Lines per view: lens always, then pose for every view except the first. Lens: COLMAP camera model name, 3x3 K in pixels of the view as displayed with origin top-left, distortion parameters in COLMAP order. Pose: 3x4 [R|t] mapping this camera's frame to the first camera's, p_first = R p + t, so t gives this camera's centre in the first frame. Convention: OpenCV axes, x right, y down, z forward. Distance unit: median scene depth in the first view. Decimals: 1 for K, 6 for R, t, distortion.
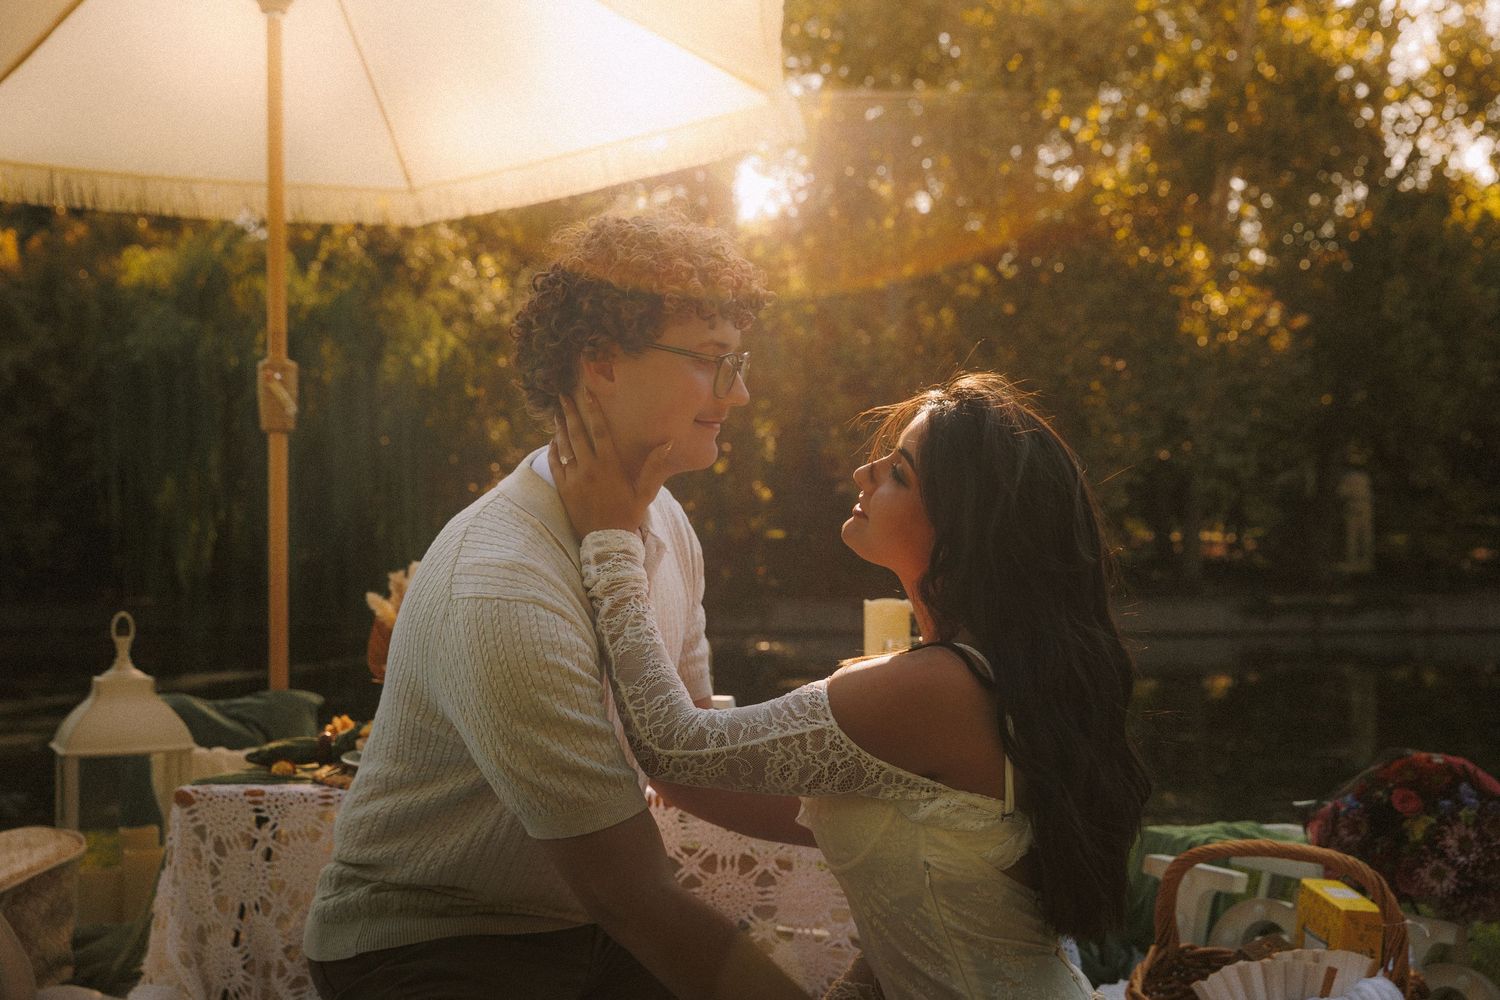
lens RADIAL K [[1889.4, 0, 750.0], [0, 1889.4, 500.0], [0, 0, 1]] dist [0.007432, 0.016062]
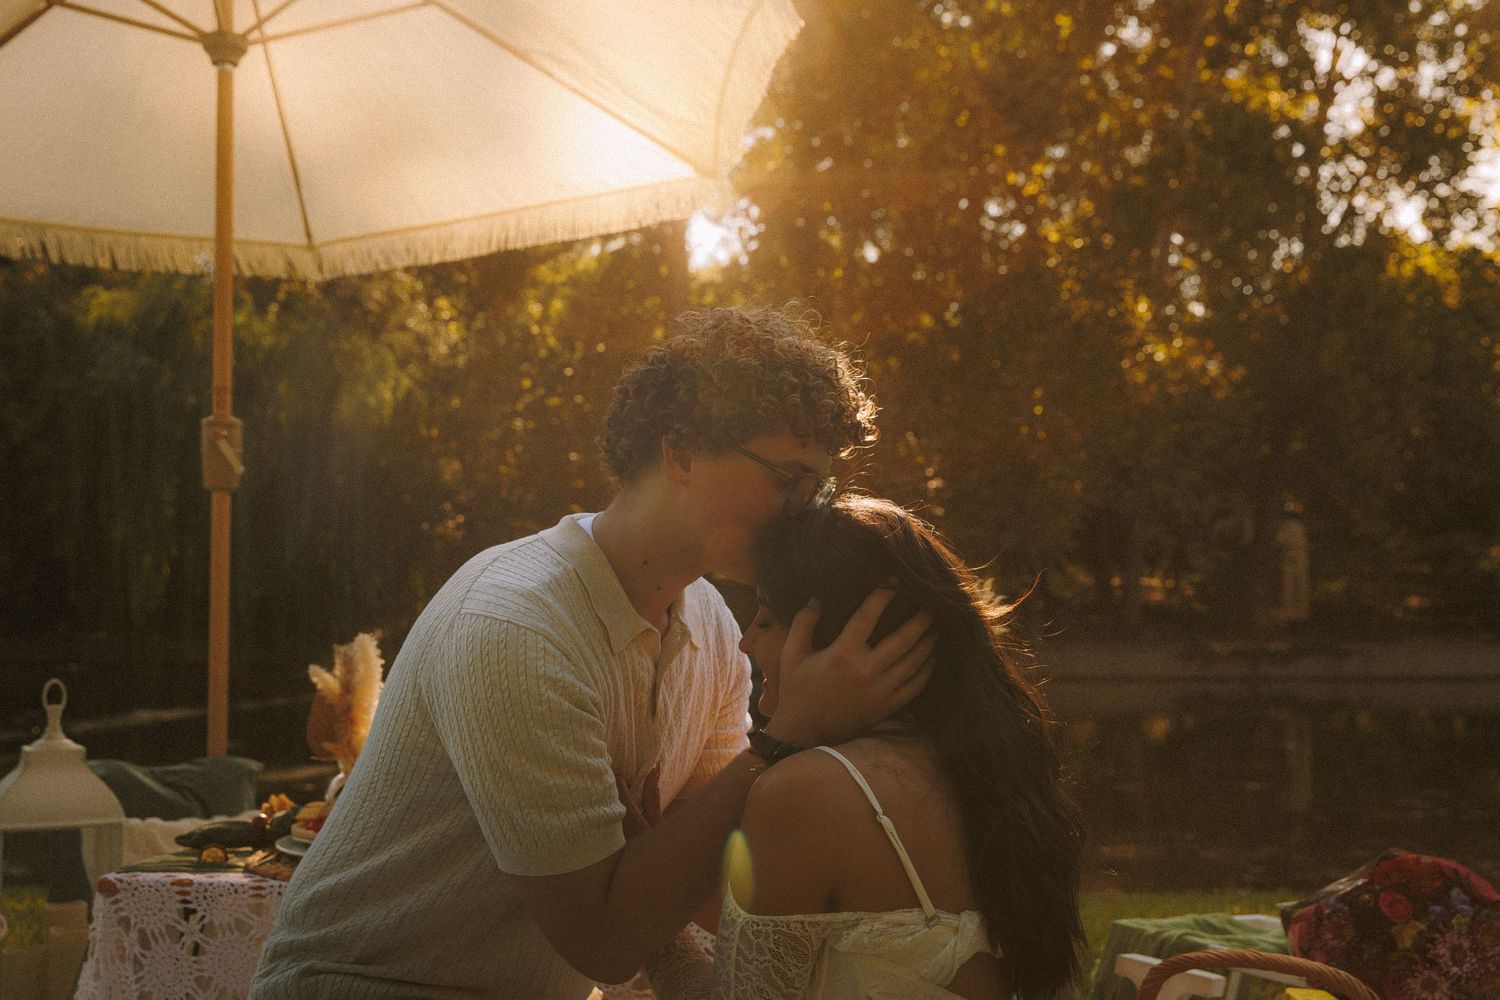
lens RADIAL K [[1854.0, 0, 720.6], [0, 1854.0, 475.3], [0, 0, 1]] dist [0.003856, 0.018950]
pose [[0.999864, 0.011457, 0.011847, -0.000462], [-0.011037, 0.999330, -0.034885, -0.001644], [-0.012239, 0.034750, 0.999321, 0.004961]]
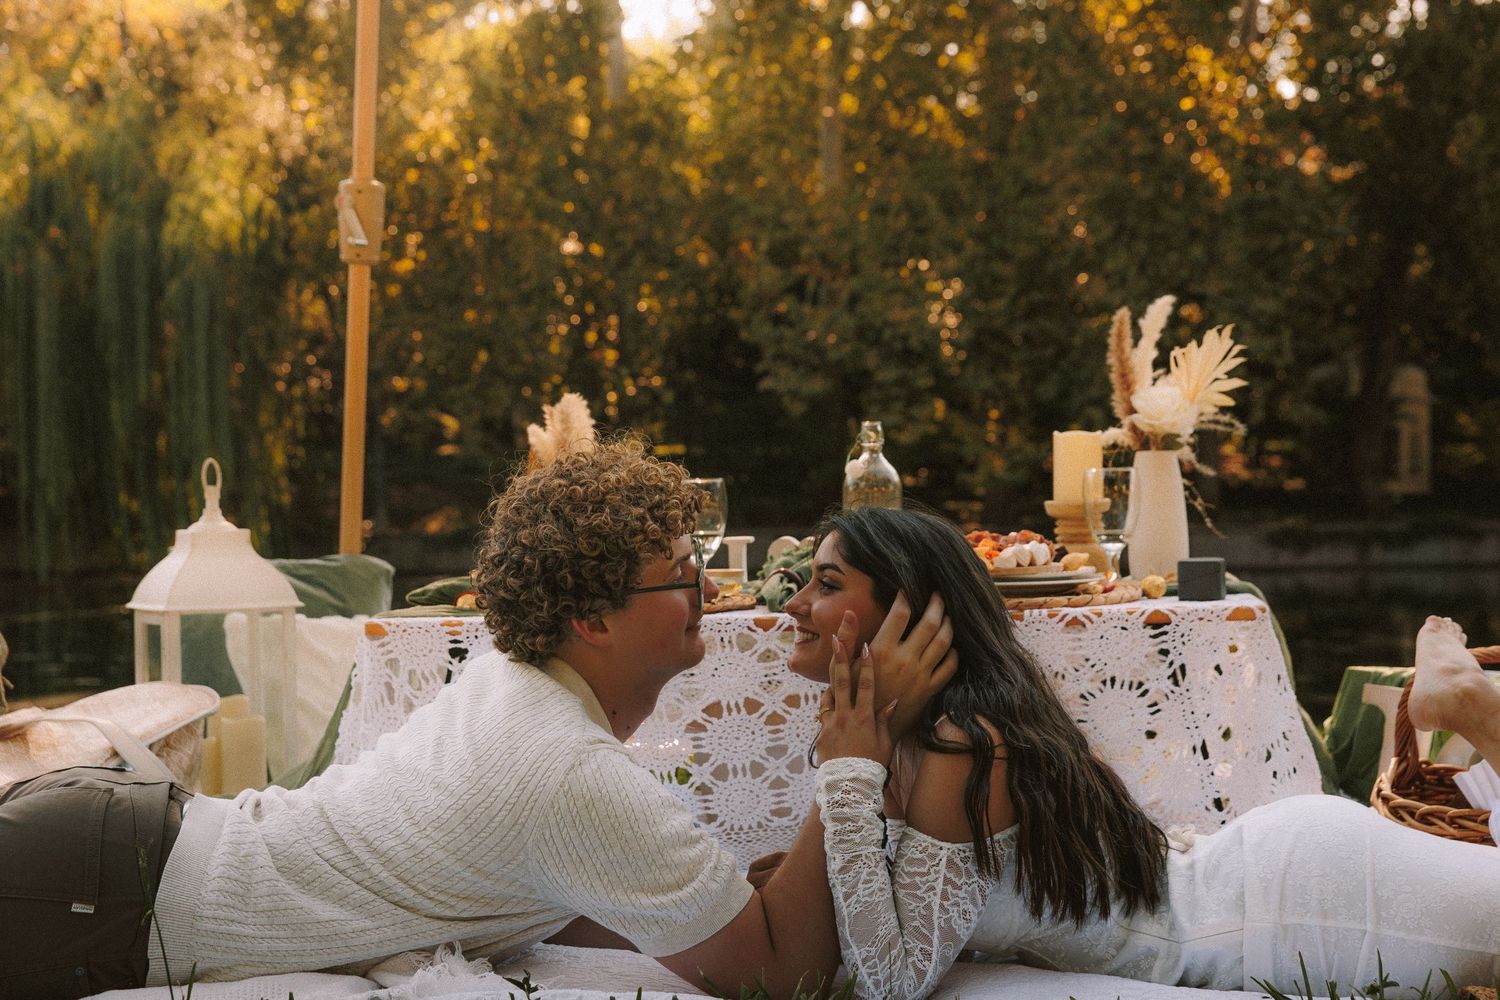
lens RADIAL K [[2471.4, 0, 767.3], [0, 2471.4, 499.7], [0, 0, 1]] dist [0.021164, 0.048902]
pose [[0.998199, -0.005507, 0.059740, -0.014740], [0.003314, 0.999319, 0.036753, 0.003927], [-0.059902, -0.036488, 0.997537, -0.020893]]
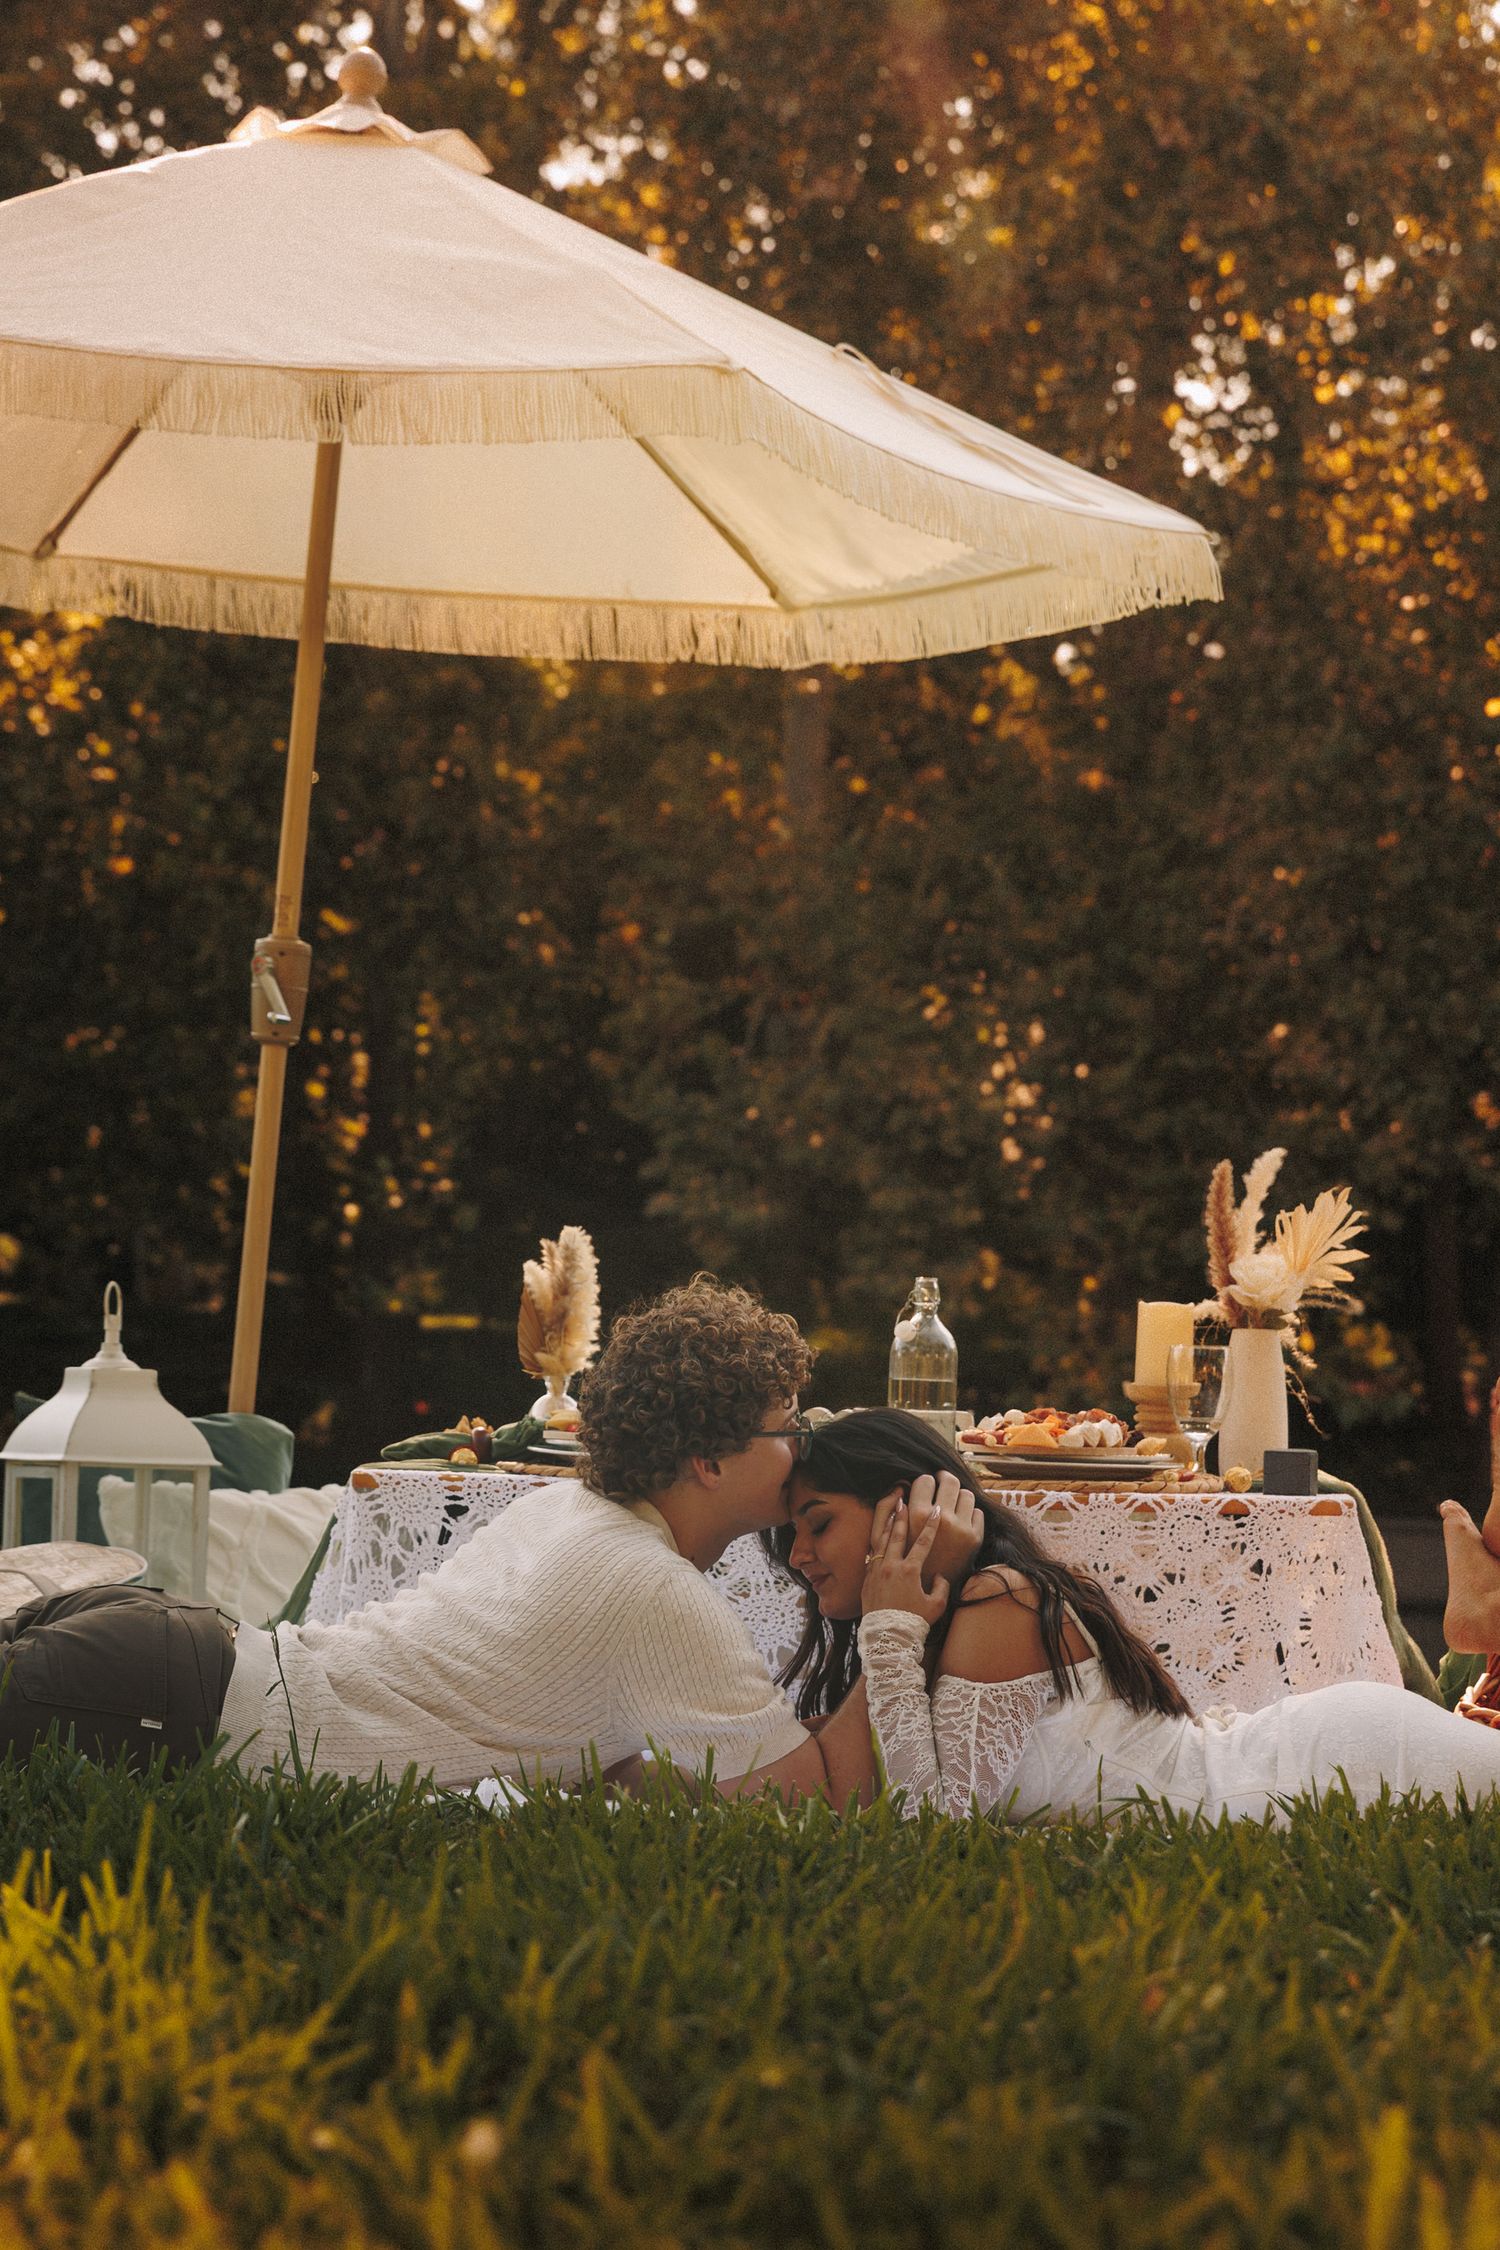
lens RADIAL K [[5162.7, 0, 750.0], [0, 5162.7, 1125.0], [0, 0, 1]] dist [0.002174, 0.136082]
pose [[0.995347, 0.051068, 0.081709, -0.027127], [-0.049150, 0.998471, -0.025313, 0.004020], [-0.082876, 0.021179, 0.996335, -0.110926]]
